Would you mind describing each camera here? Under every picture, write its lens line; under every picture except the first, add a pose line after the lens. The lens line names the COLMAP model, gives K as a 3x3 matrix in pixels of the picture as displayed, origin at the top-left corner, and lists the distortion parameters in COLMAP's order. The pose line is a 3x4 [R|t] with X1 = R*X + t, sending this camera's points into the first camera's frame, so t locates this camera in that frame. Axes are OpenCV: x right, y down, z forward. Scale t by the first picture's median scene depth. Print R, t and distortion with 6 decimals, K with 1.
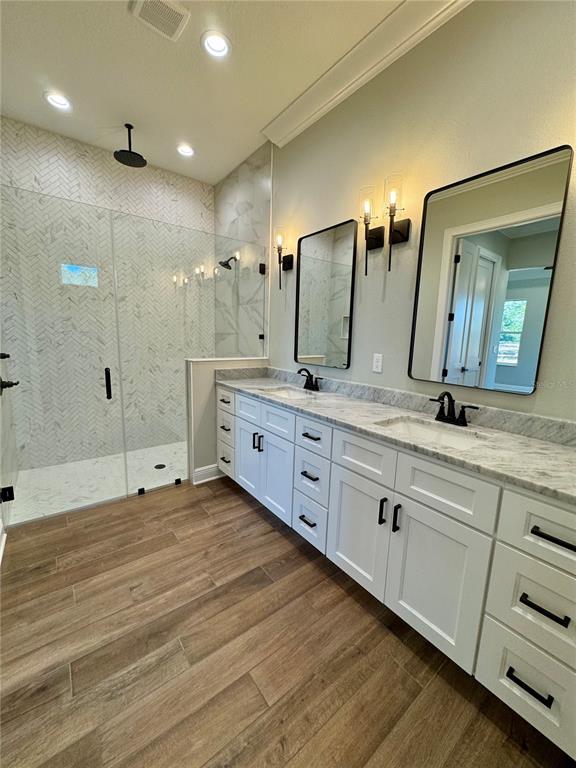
lens RADIAL K [[306.2, 0, 291.0], [0, 306.2, 381.4], [0, 0, 1]] dist [-0.002593, -0.000303]
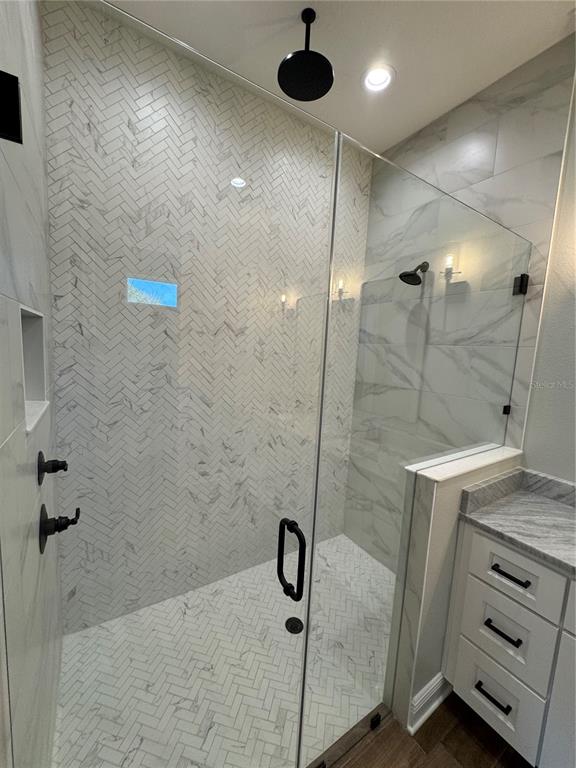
lens RADIAL K [[306.2, 0, 290.0], [0, 306.2, 380.7], [0, 0, 1]] dist [-0.002593, -0.000303]
pose [[0.996386, 0.031288, -0.078970, -0.430957], [-0.035241, 0.998168, -0.049172, -0.155957], [0.077287, 0.051778, 0.995664, 0.435307]]
